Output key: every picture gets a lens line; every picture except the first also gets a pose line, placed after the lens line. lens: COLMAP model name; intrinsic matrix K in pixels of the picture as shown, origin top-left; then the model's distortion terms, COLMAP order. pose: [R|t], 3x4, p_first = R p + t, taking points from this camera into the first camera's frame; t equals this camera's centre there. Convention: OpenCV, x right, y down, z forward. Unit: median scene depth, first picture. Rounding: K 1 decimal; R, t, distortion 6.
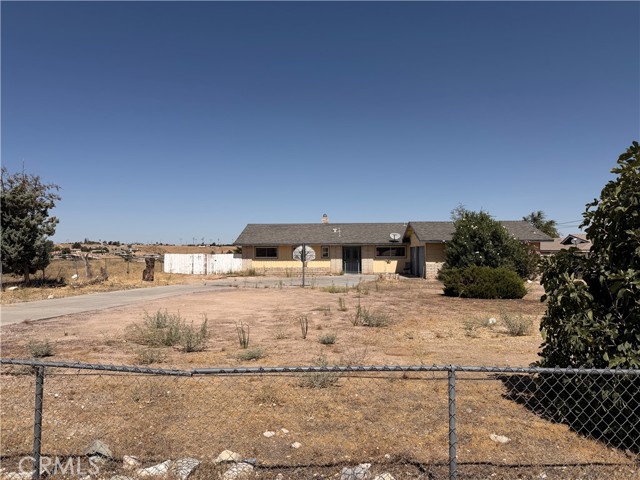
lens RADIAL K [[433.7, 0, 320.0], [0, 433.7, 240.0], [0, 0, 1]] dist [0.100625, -0.140149]
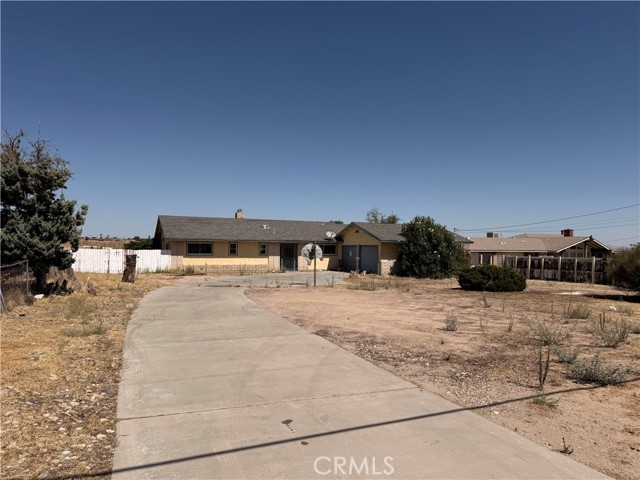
lens RADIAL K [[436.2, 0, 313.2], [0, 436.2, 242.2], [0, 0, 1]] dist [0.098526, -0.135092]
pose [[0.900377, 0.019305, 0.434683, -0.318060], [-0.026476, 0.999595, 0.010448, -0.000766], [-0.434305, -0.020916, 0.900523, 0.066673]]
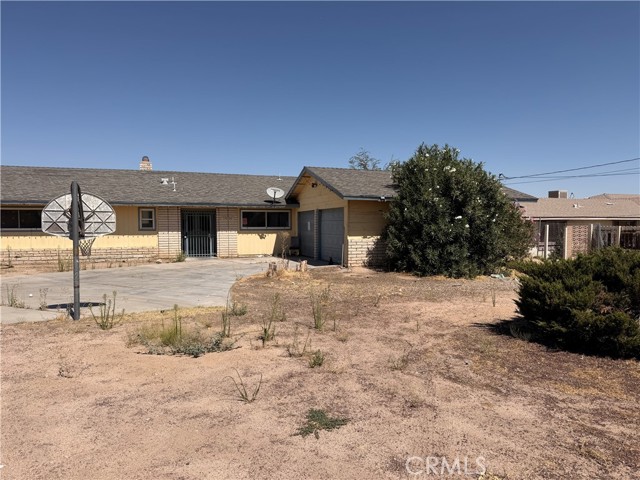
lens RADIAL K [[433.7, 0, 320.0], [0, 433.7, 240.0], [0, 0, 1]] dist [0.100625, -0.140149]
pose [[0.926599, -0.012573, 0.375840, 0.005565], [-0.011294, 0.998060, 0.061233, 0.018021], [-0.375880, -0.060983, 0.924660, 0.416207]]
